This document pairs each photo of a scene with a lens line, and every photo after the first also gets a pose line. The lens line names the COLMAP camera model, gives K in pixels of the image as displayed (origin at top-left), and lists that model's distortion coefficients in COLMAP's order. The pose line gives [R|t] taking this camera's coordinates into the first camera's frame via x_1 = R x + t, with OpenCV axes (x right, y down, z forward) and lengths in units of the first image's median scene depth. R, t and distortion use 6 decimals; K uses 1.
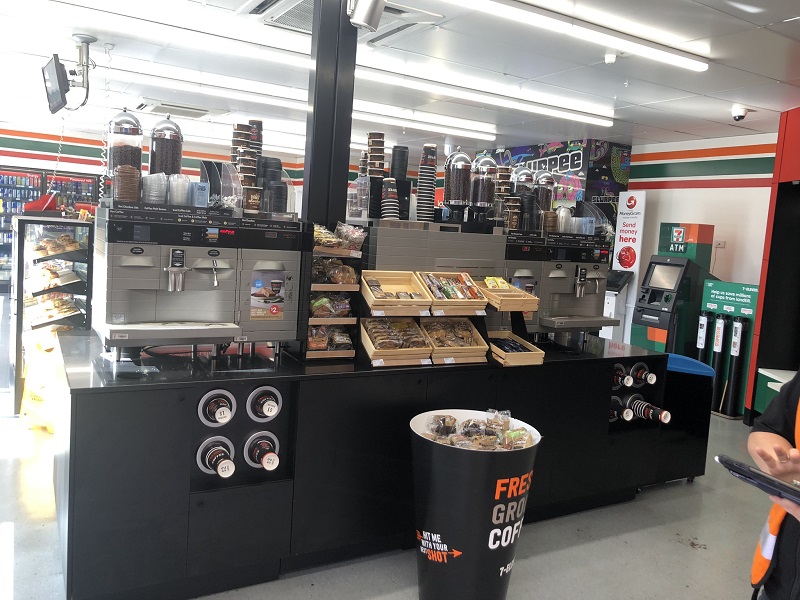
lens RADIAL K [[662.9, 0, 400.6], [0, 662.9, 298.3], [0, 0, 1]] dist [0.000323, -0.000819]
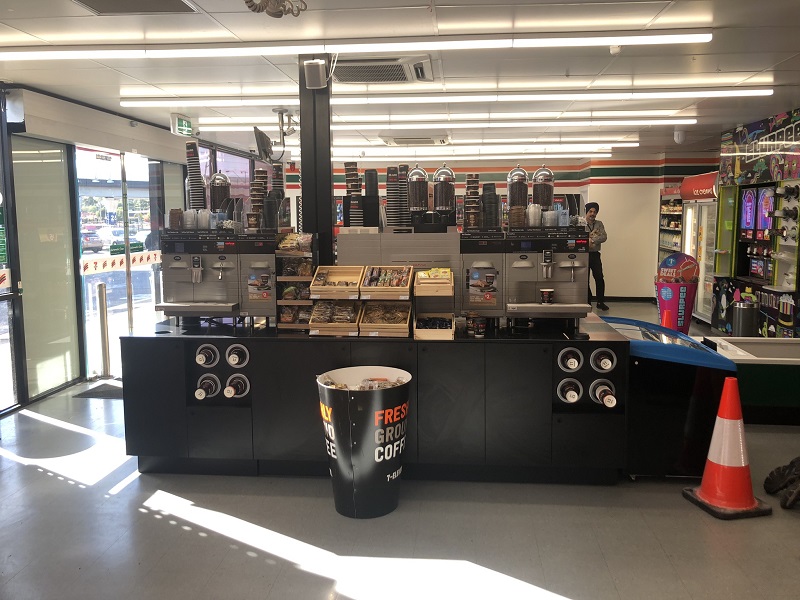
lens RADIAL K [[662.9, 0, 401.0], [0, 662.9, 299.1], [0, 0, 1]] dist [0.000323, -0.000819]
pose [[0.811981, -0.000270, -0.583684, 0.874150], [0.000558, 1.000000, 0.000314, 0.025639], [0.583684, -0.000581, 0.811981, -0.016178]]
